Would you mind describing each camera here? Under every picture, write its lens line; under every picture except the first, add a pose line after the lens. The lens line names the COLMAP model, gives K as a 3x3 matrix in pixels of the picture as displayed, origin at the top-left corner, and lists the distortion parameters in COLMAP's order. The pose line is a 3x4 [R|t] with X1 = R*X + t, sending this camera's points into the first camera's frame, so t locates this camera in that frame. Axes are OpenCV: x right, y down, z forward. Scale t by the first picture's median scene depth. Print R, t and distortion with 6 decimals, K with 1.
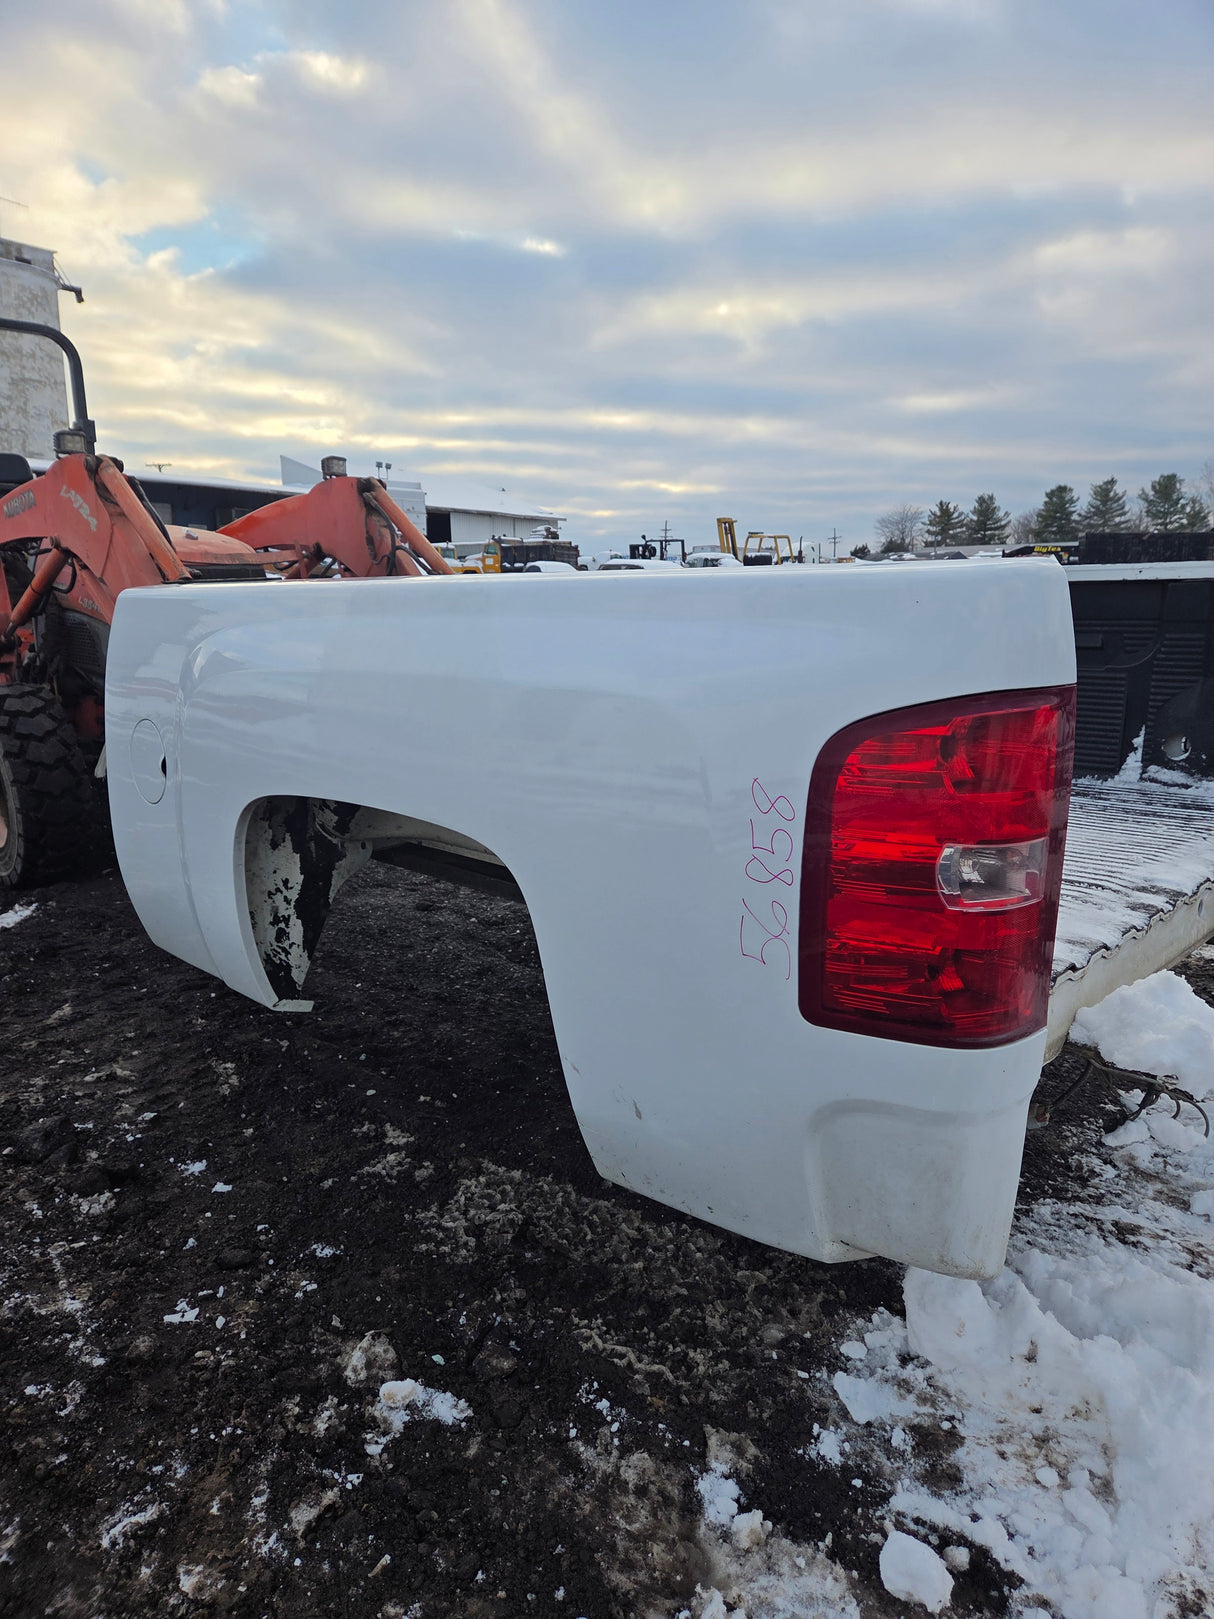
lens RADIAL K [[1082.6, 0, 605.2], [0, 1082.6, 793.3], [0, 0, 1]] dist [0.073116, -0.063023]
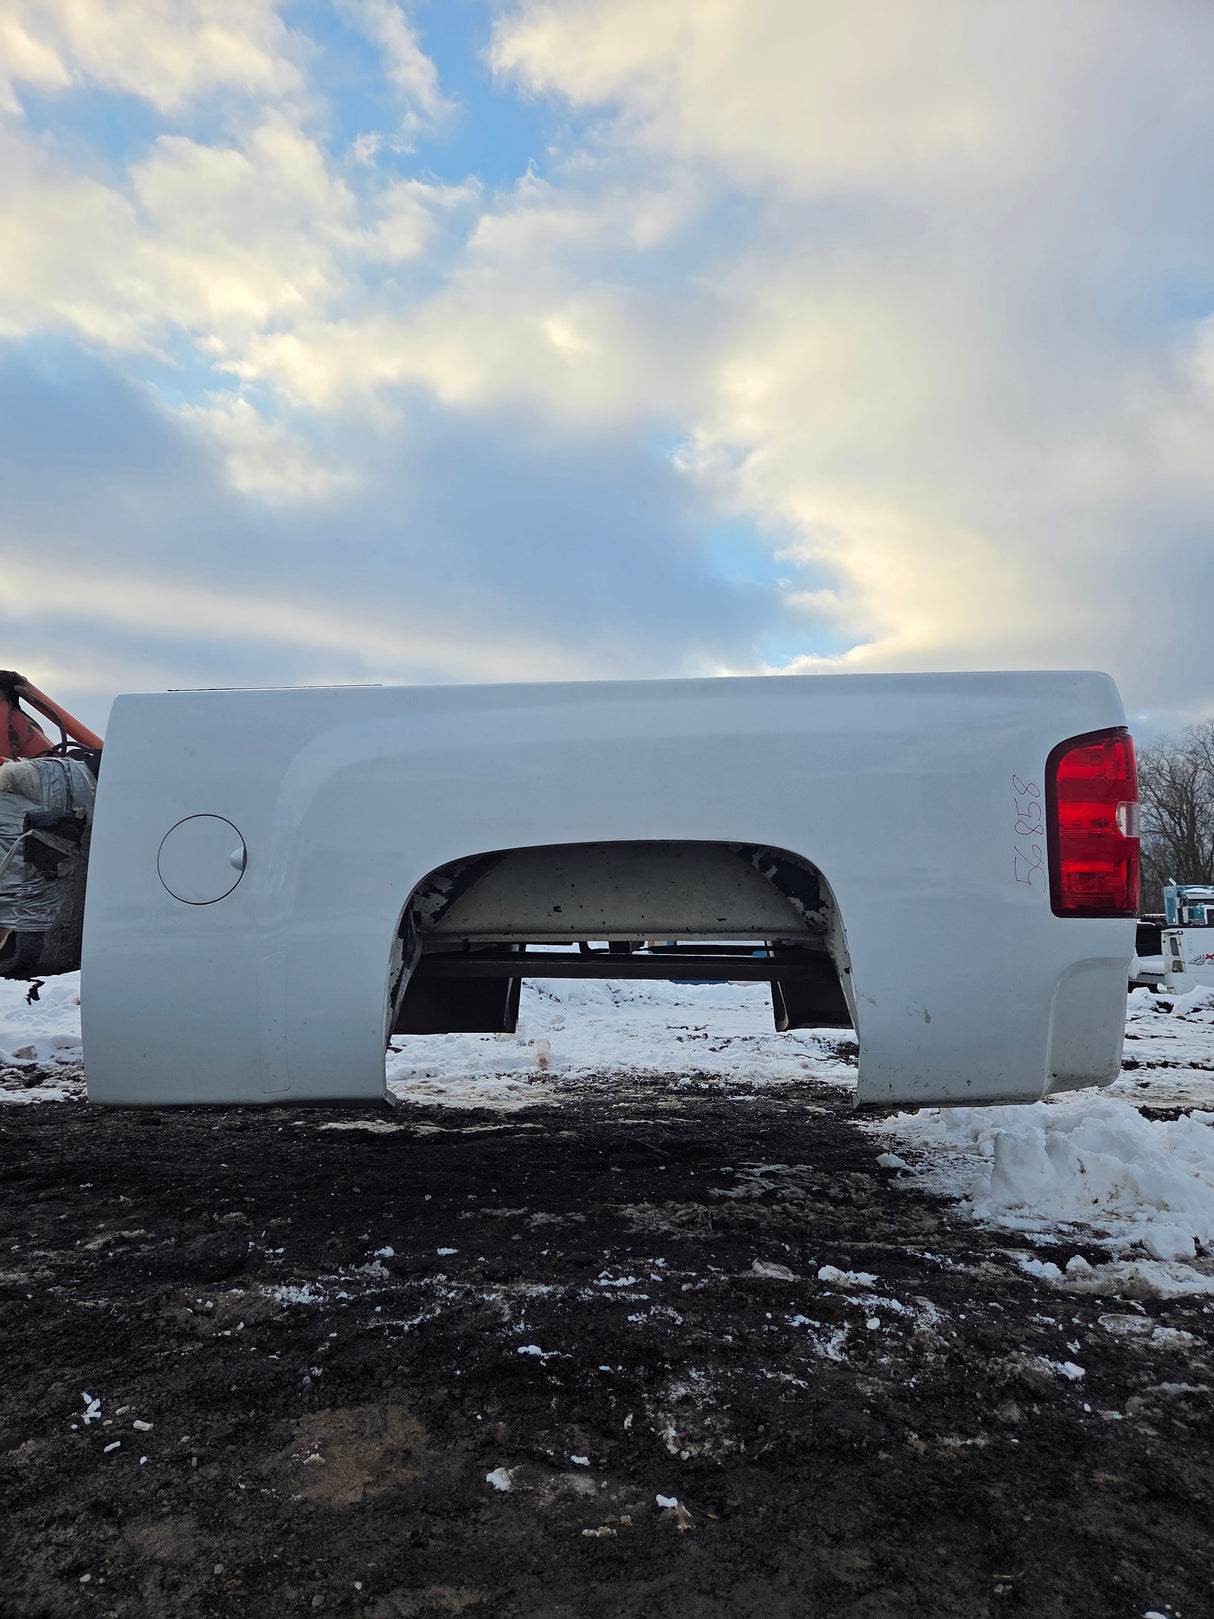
lens RADIAL K [[1082.6, 0, 592.6], [0, 1082.6, 799.8], [0, 0, 1]] dist [0.073116, -0.063023]
pose [[0.761839, 0.087850, 0.641781, -0.809294], [0.117232, 0.955702, -0.269983, 0.227228], [-0.637069, 0.280921, 0.717792, 0.100489]]
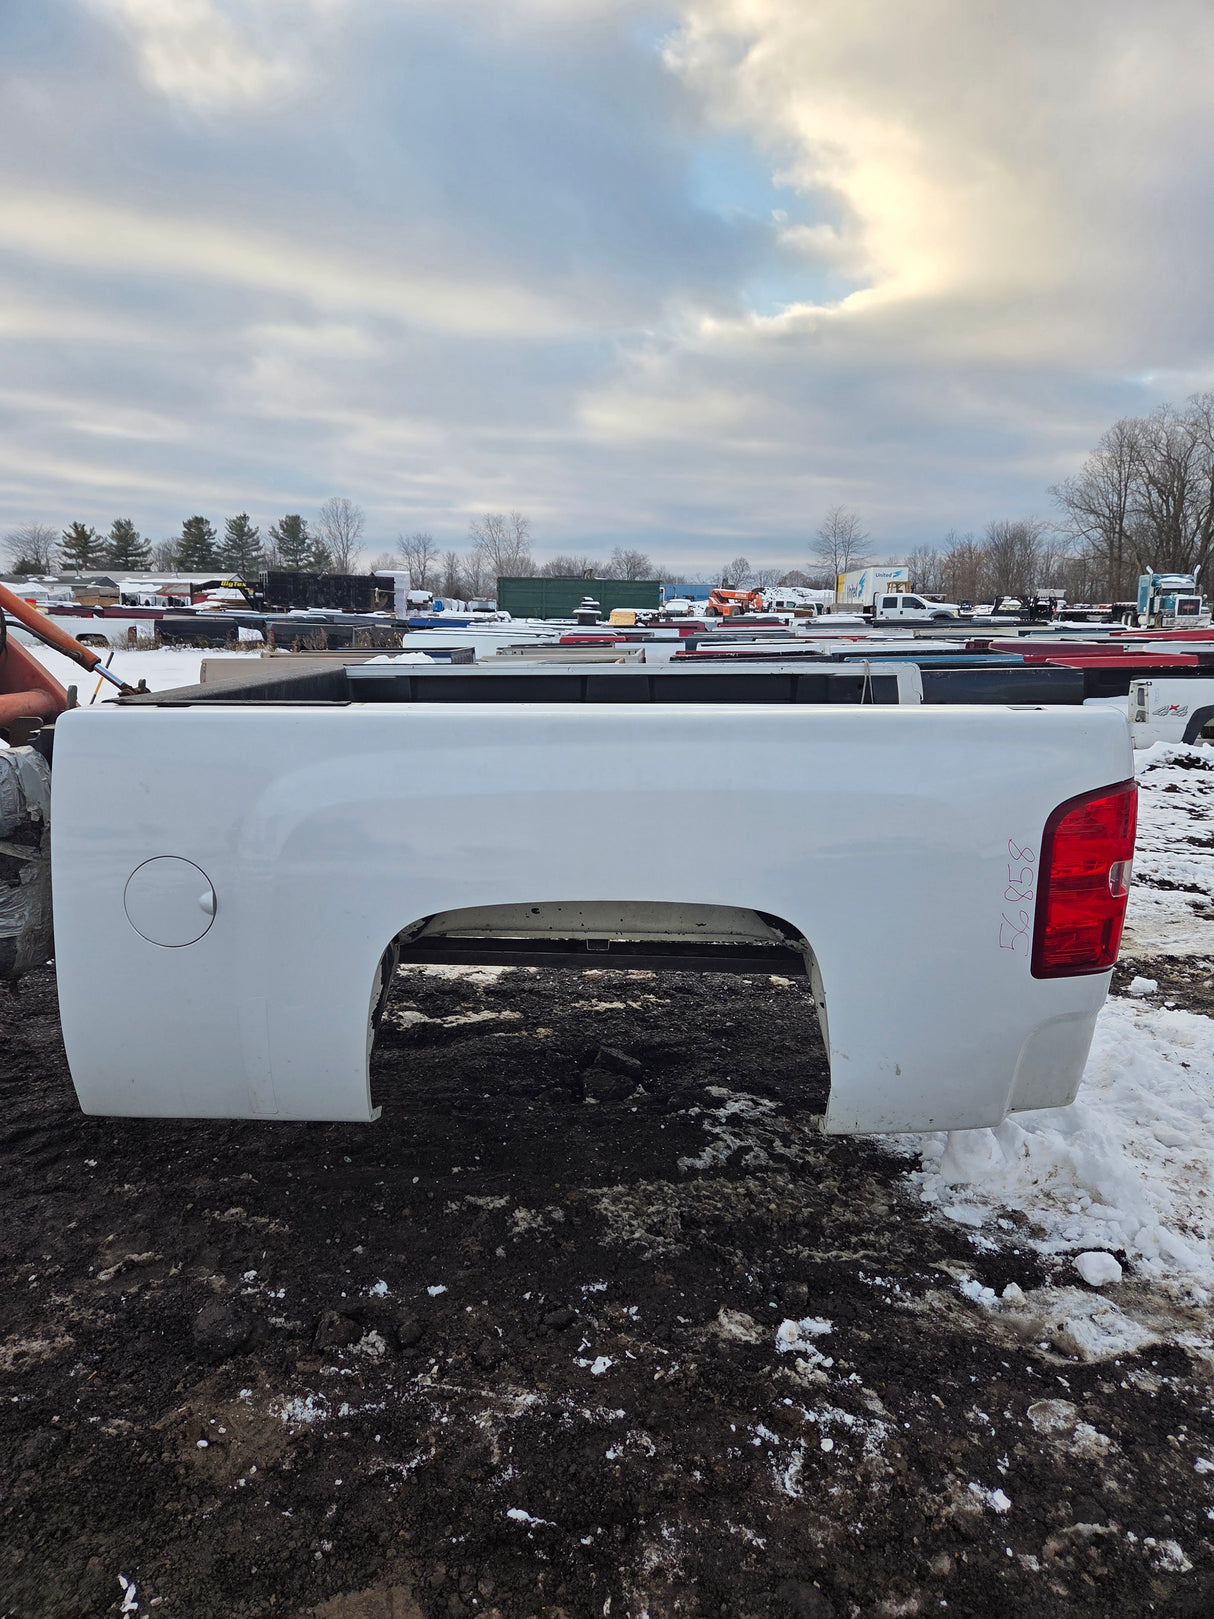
lens RADIAL K [[1082.6, 0, 583.6], [0, 1082.6, 800.4], [0, 0, 1]] dist [0.073116, -0.063023]
pose [[0.749045, -0.100367, 0.654873, -0.787732], [0.111177, 0.993484, 0.025099, -0.102654], [-0.653124, 0.054007, 0.755322, 0.083319]]
